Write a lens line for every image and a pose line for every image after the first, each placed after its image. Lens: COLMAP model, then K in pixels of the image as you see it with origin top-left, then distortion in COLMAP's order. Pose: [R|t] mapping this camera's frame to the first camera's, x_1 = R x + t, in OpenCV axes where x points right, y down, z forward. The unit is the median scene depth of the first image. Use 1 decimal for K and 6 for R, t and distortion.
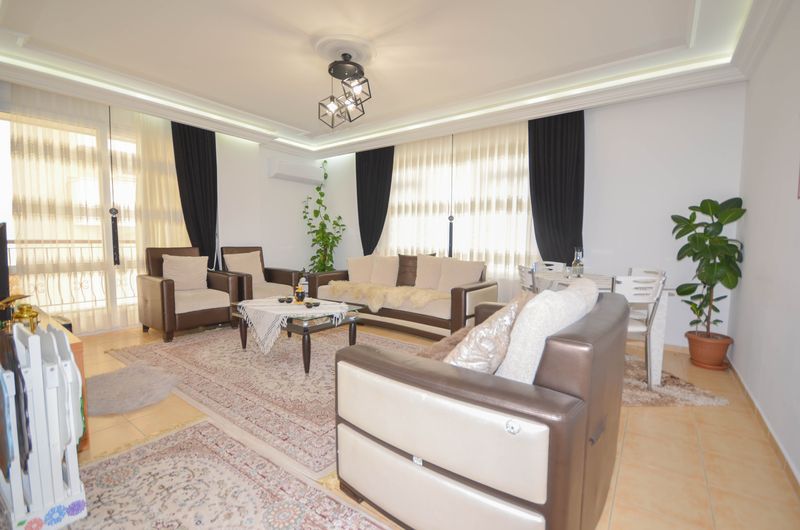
lens RADIAL K [[348.4, 0, 401.7], [0, 348.4, 267.6], [0, 0, 1]] dist [0.011058, -0.012798]
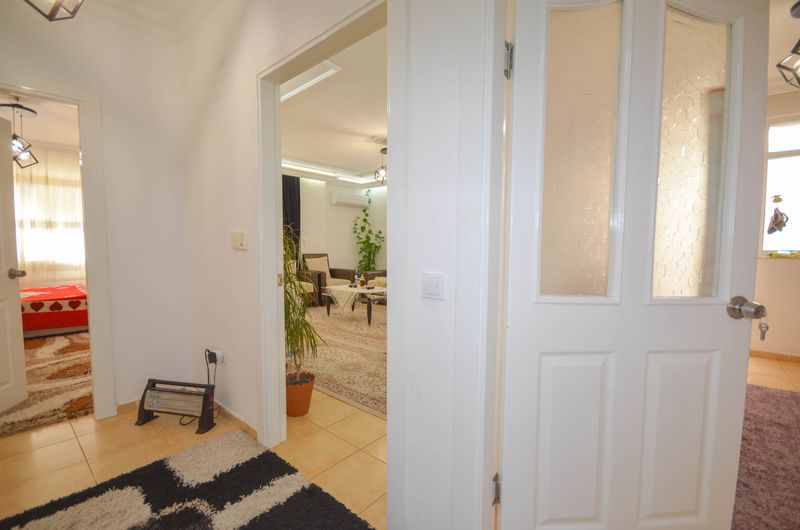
lens RADIAL K [[348.4, 0, 401.7], [0, 348.4, 267.6], [0, 0, 1]] dist [0.011058, -0.012798]
pose [[0.996683, -0.002392, -0.081347, 0.021010], [0.000919, 0.999835, -0.018129, 0.025187], [0.081377, 0.017994, 0.996521, -0.425341]]
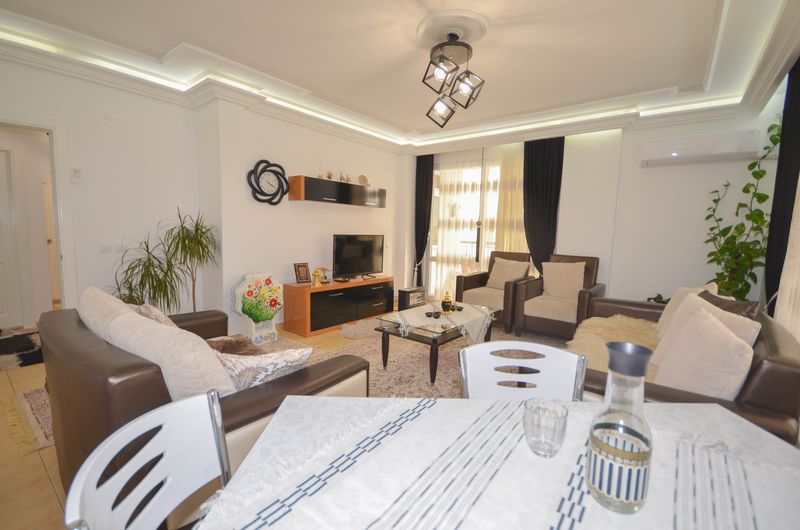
lens RADIAL K [[348.4, 0, 401.7], [0, 348.4, 267.6], [0, 0, 1]] dist [0.011058, -0.012798]
pose [[-0.037667, 0.094001, -0.994859, 0.452928], [-0.105850, 0.989589, 0.097511, -0.070367], [0.993668, 0.108979, -0.027324, 0.583505]]
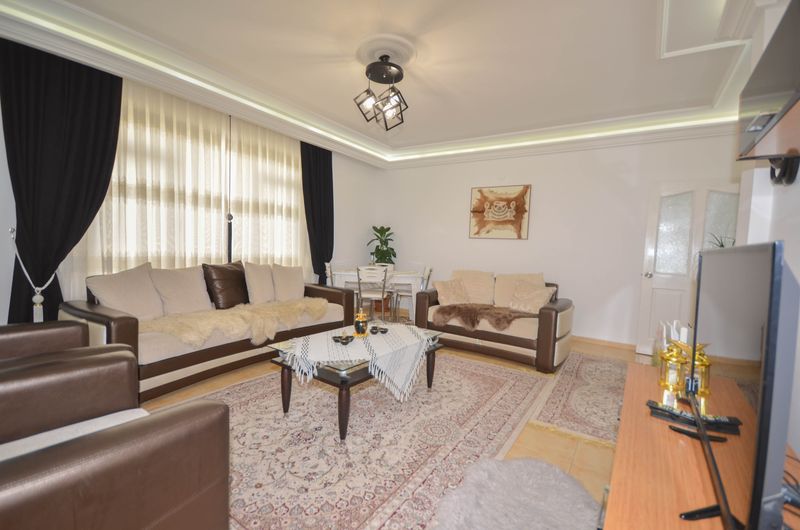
lens RADIAL K [[348.4, 0, 401.7], [0, 348.4, 267.6], [0, 0, 1]] dist [0.011058, -0.012798]
pose [[-0.043412, -0.070042, 0.996599, -0.691104], [0.039327, 0.996646, 0.071758, -0.064218], [-0.998283, 0.042308, -0.040511, 0.617220]]
